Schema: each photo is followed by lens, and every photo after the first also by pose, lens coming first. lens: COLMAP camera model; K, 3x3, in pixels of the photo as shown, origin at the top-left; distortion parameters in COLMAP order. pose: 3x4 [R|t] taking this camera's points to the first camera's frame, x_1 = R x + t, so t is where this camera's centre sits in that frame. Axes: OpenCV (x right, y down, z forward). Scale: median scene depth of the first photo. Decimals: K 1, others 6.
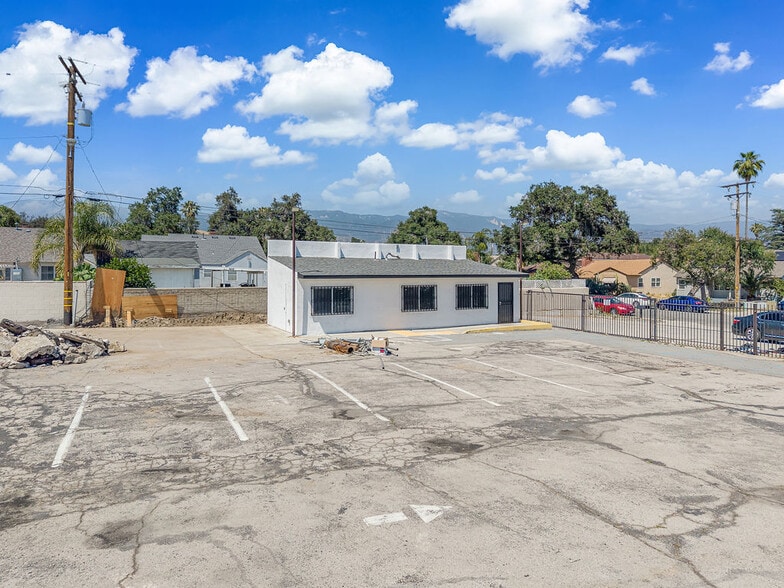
lens RADIAL K [[528.0, 0, 392.0], [0, 528.0, 294.0], [0, 0, 1]] dist [0.013463, -0.013509]
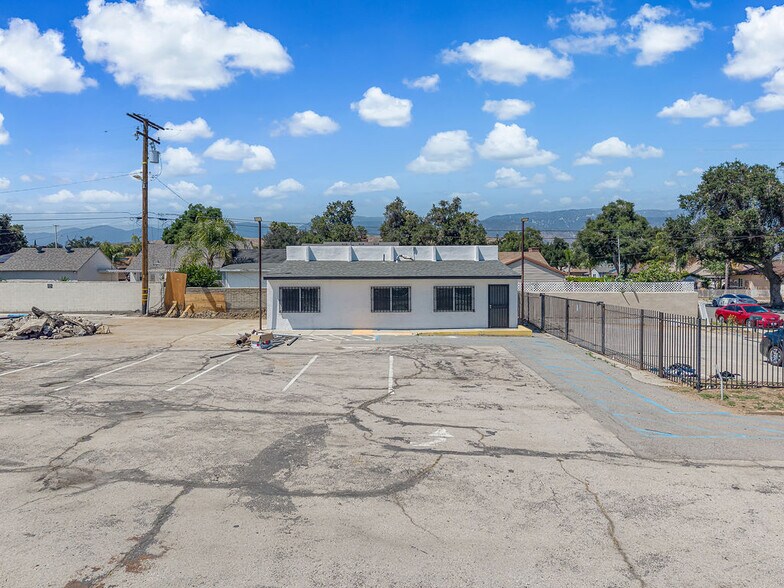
lens RADIAL K [[528.0, 0, 392.0], [0, 528.0, 294.0], [0, 0, 1]] dist [0.013463, -0.013509]
pose [[0.883460, 0.012842, -0.468330, 0.488564], [-0.014825, 0.999890, -0.000548, -0.001506], [0.468271, 0.007428, 0.883554, 0.090436]]
